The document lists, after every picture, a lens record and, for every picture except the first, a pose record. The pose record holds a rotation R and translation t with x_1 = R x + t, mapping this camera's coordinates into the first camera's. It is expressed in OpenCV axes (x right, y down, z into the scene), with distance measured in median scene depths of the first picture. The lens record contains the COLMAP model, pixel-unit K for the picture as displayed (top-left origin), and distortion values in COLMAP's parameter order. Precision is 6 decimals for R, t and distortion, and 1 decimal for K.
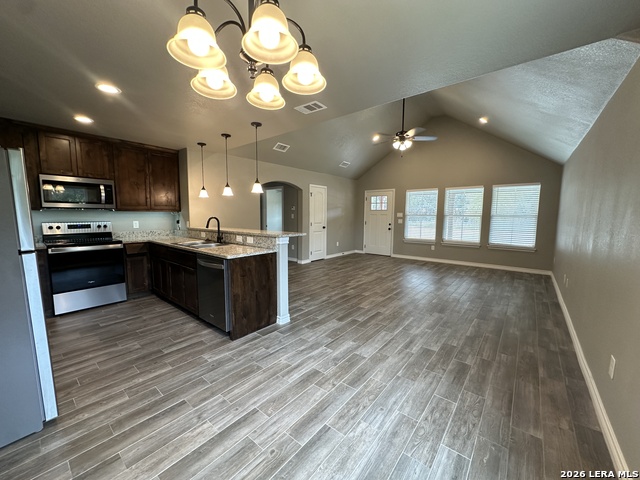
lens RADIAL K [[255.7, 0, 320.0], [0, 255.7, 240.0], [0, 0, 1]] dist [-0.000845, -0.000059]
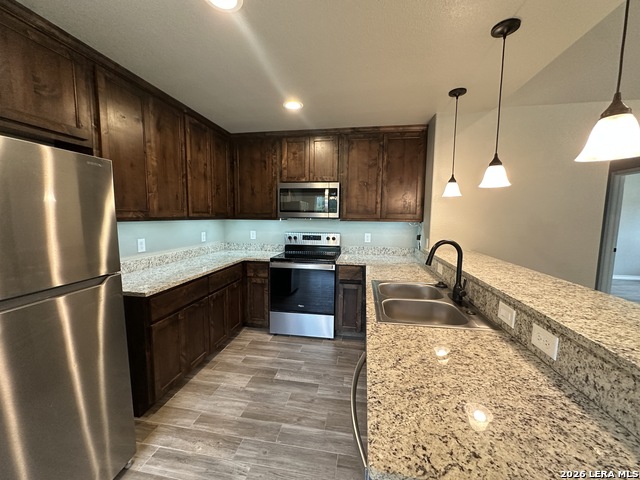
lens RADIAL K [[255.7, 0, 320.0], [0, 255.7, 240.0], [0, 0, 1]] dist [-0.000845, -0.000059]
pose [[0.494697, 0.082591, -0.865132, -0.141164], [-0.095926, 0.994581, 0.040097, -0.080429], [0.863755, 0.063153, 0.499939, 0.554544]]
